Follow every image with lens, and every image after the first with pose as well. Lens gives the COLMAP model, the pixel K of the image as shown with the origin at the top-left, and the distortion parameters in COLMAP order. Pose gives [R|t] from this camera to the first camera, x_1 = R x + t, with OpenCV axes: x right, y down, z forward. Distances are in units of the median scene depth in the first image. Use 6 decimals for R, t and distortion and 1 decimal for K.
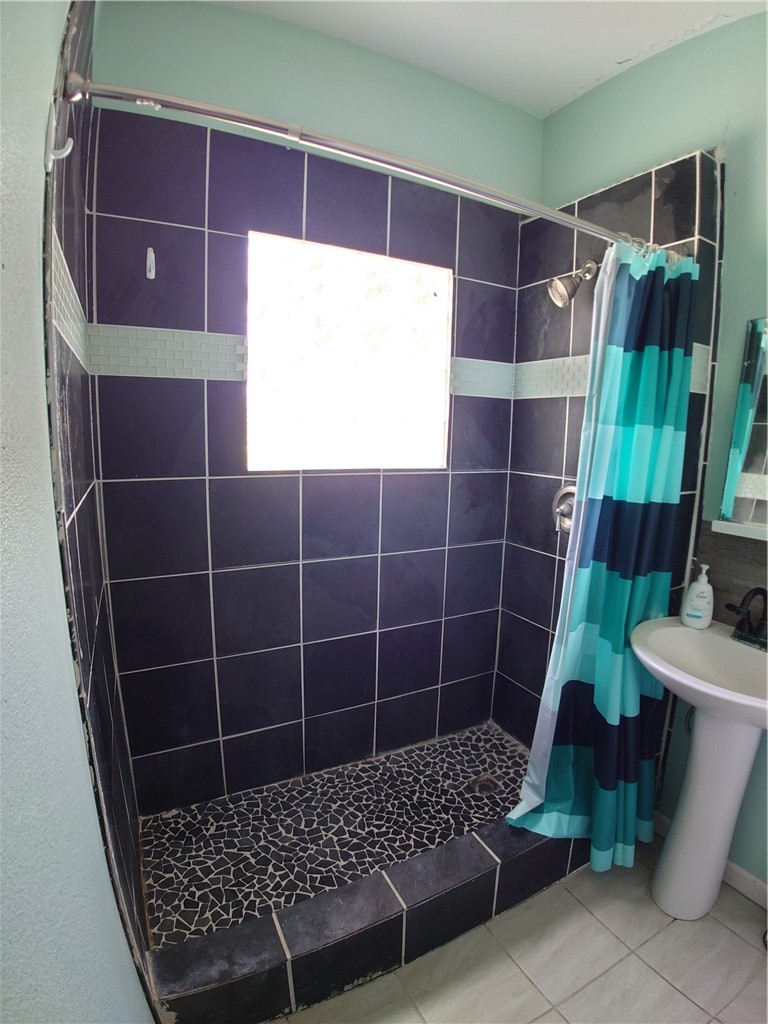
lens RADIAL K [[498.0, 0, 384.0], [0, 498.0, 512.0], [0, 0, 1]] dist [-0.094222, 0.000159]
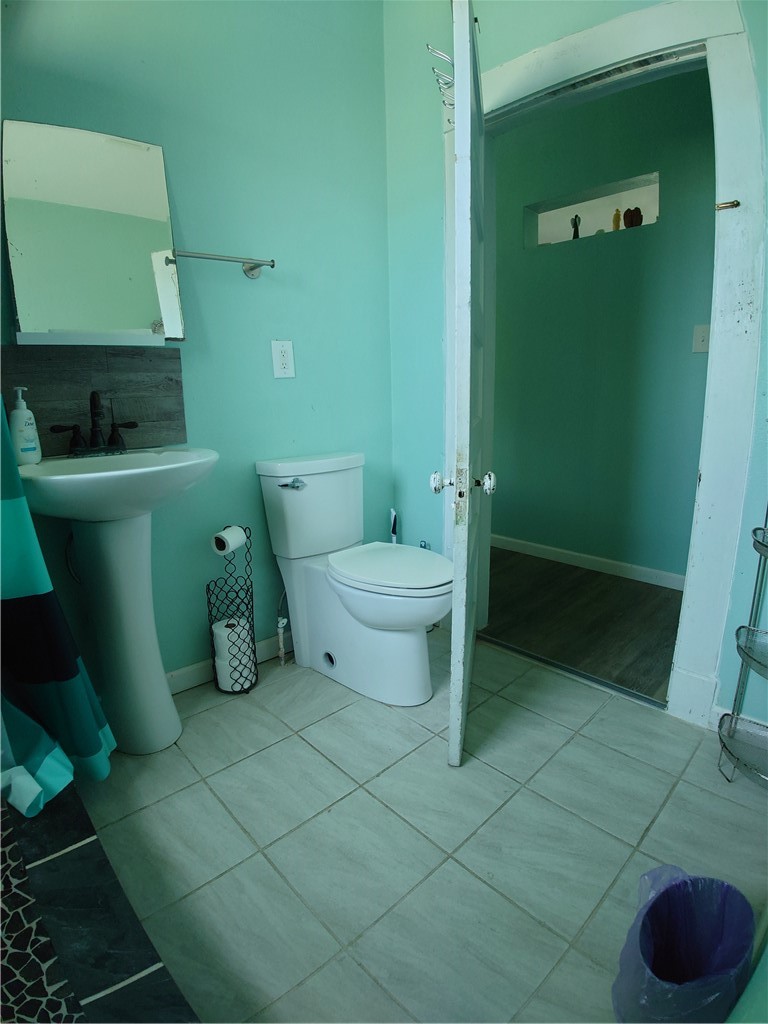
lens RADIAL K [[498.0, 0, 384.0], [0, 498.0, 512.0], [0, 0, 1]] dist [-0.094222, 0.000159]
pose [[-0.268189, -0.230122, 0.935478, -0.369374], [0.162357, 0.946365, 0.279346, 0.220520], [-0.949587, 0.226799, -0.216442, 0.695986]]
